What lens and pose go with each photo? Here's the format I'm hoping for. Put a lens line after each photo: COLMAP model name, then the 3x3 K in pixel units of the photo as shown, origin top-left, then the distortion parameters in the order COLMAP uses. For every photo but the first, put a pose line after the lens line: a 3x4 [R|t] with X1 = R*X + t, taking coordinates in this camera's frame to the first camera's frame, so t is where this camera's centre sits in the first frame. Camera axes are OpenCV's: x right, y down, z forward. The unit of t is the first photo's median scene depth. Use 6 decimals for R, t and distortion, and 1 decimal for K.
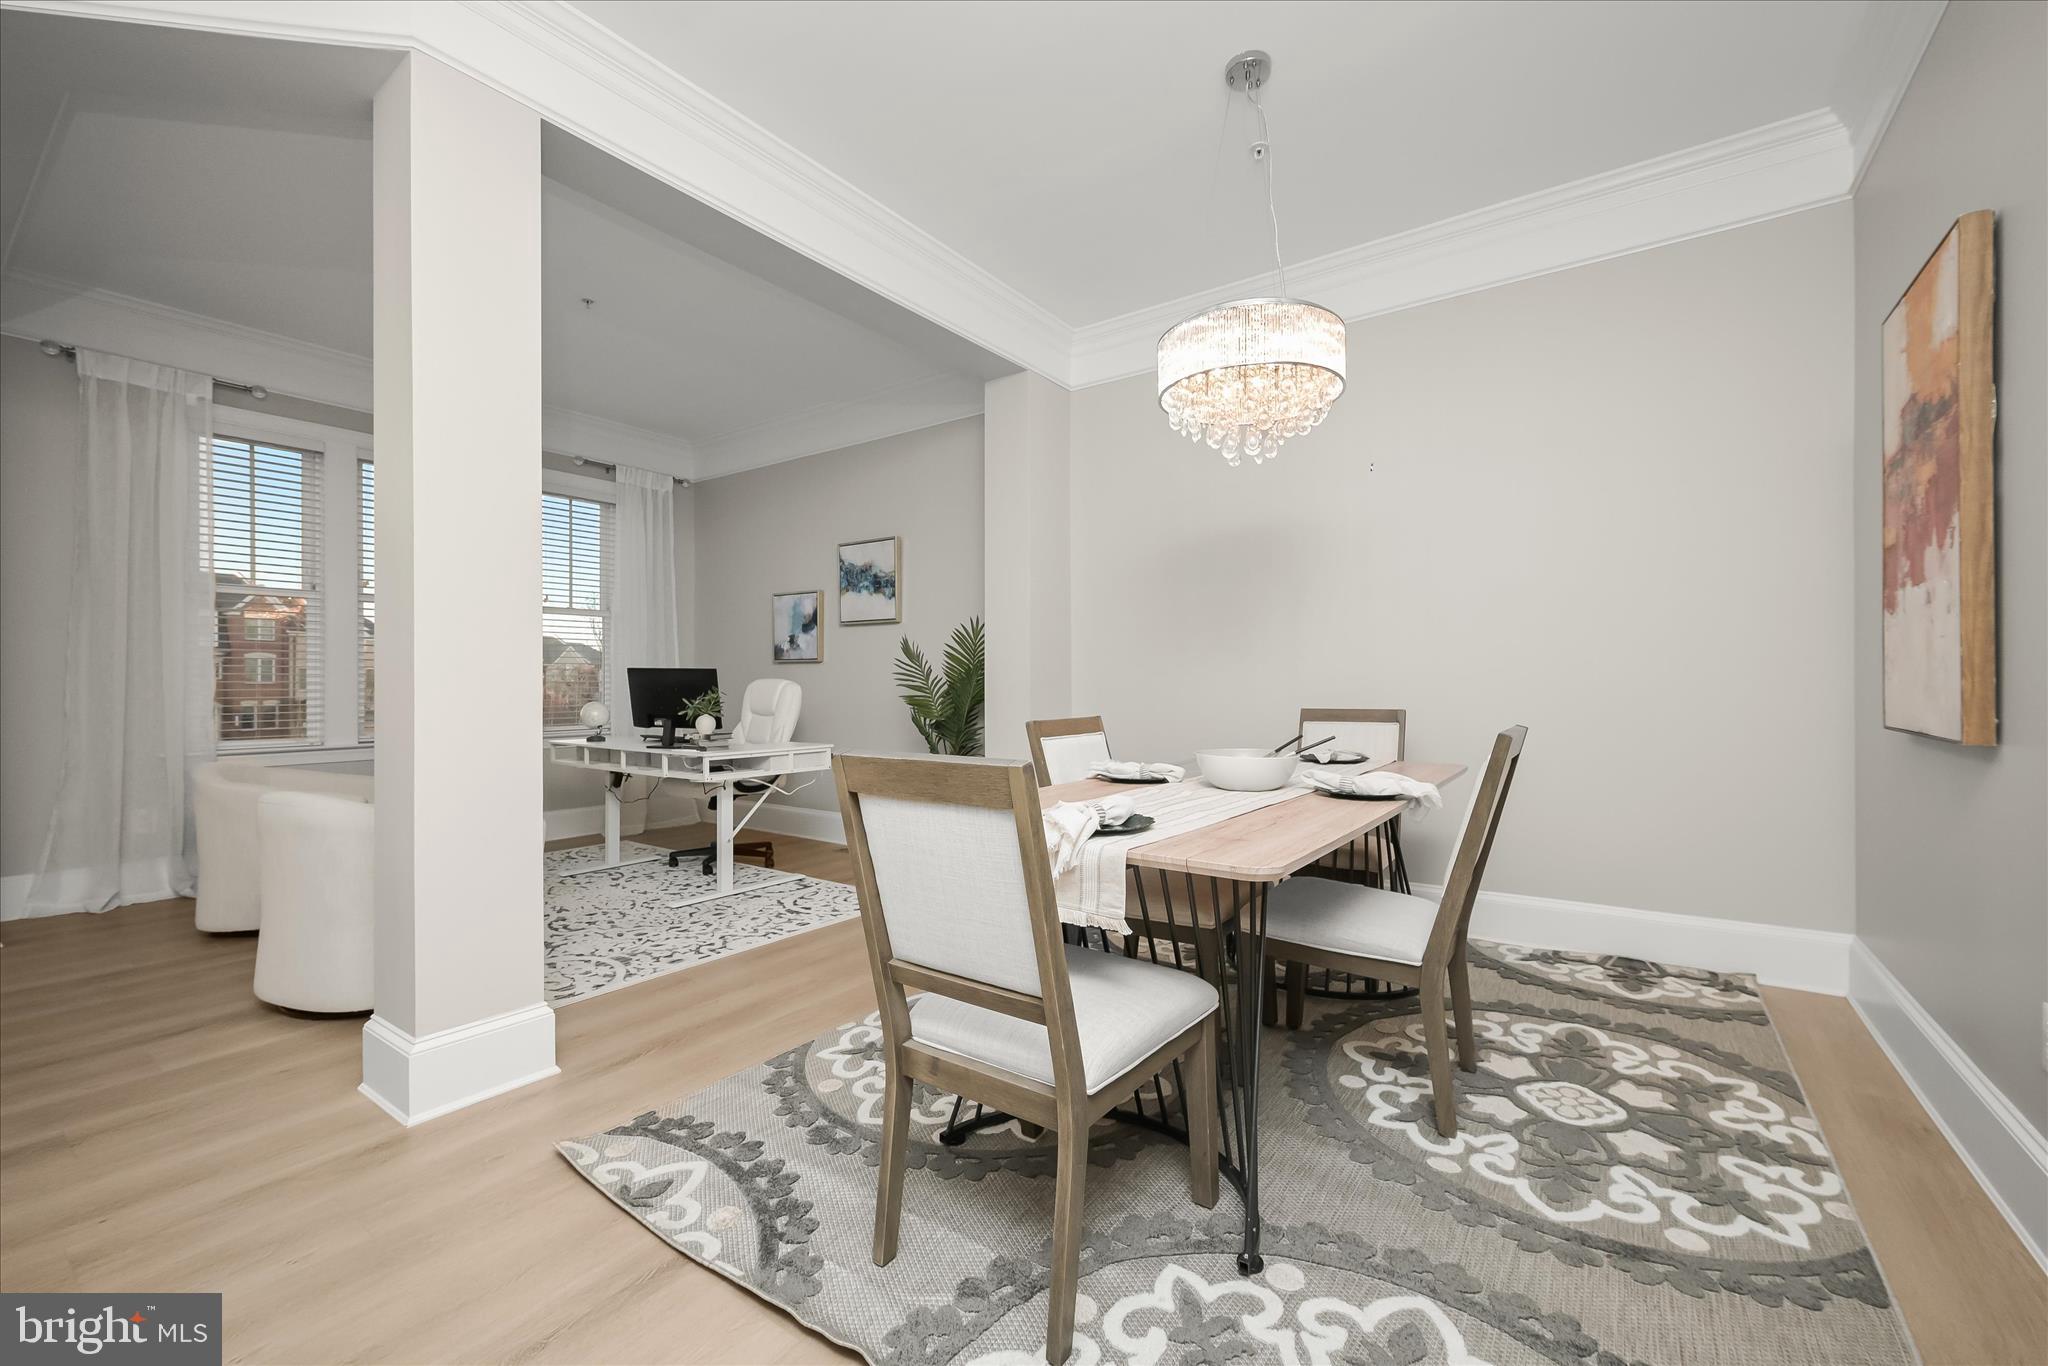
lens RADIAL K [[808.3, 0, 1029.9], [0, 808.3, 690.9], [0, 0, 1]] dist [-0.000969, -0.000191]
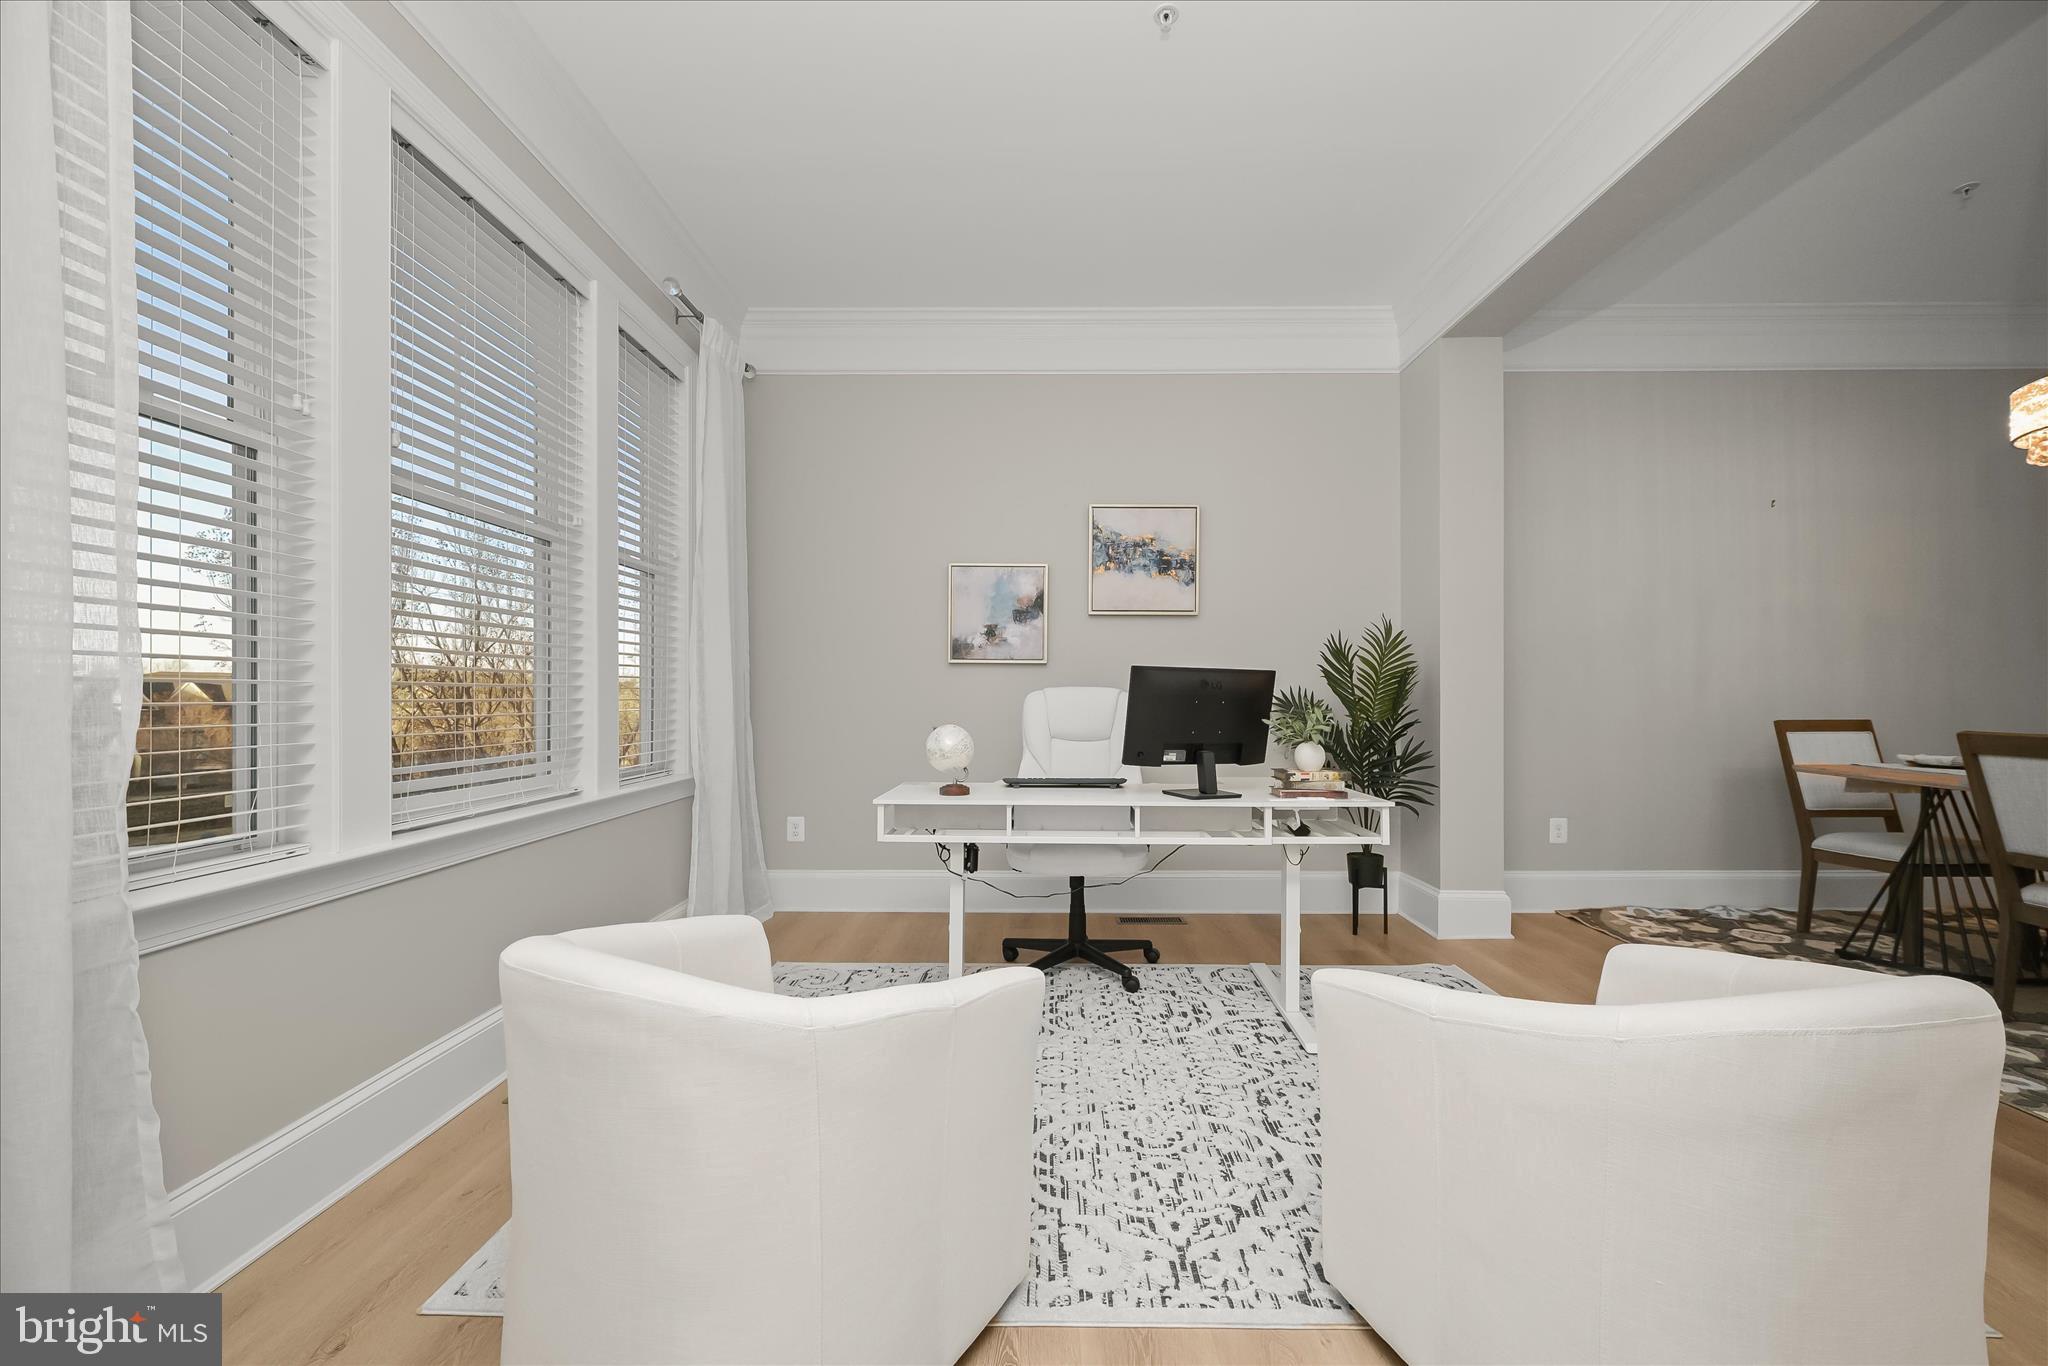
lens RADIAL K [[808.3, 0, 1029.9], [0, 808.3, 690.9], [0, 0, 1]] dist [-0.000969, -0.000191]
pose [[0.812901, 0.006301, 0.582367, -0.724926], [0.004241, 0.999851, -0.016739, -0.000635], [-0.582386, 0.016077, 0.812753, 0.450626]]
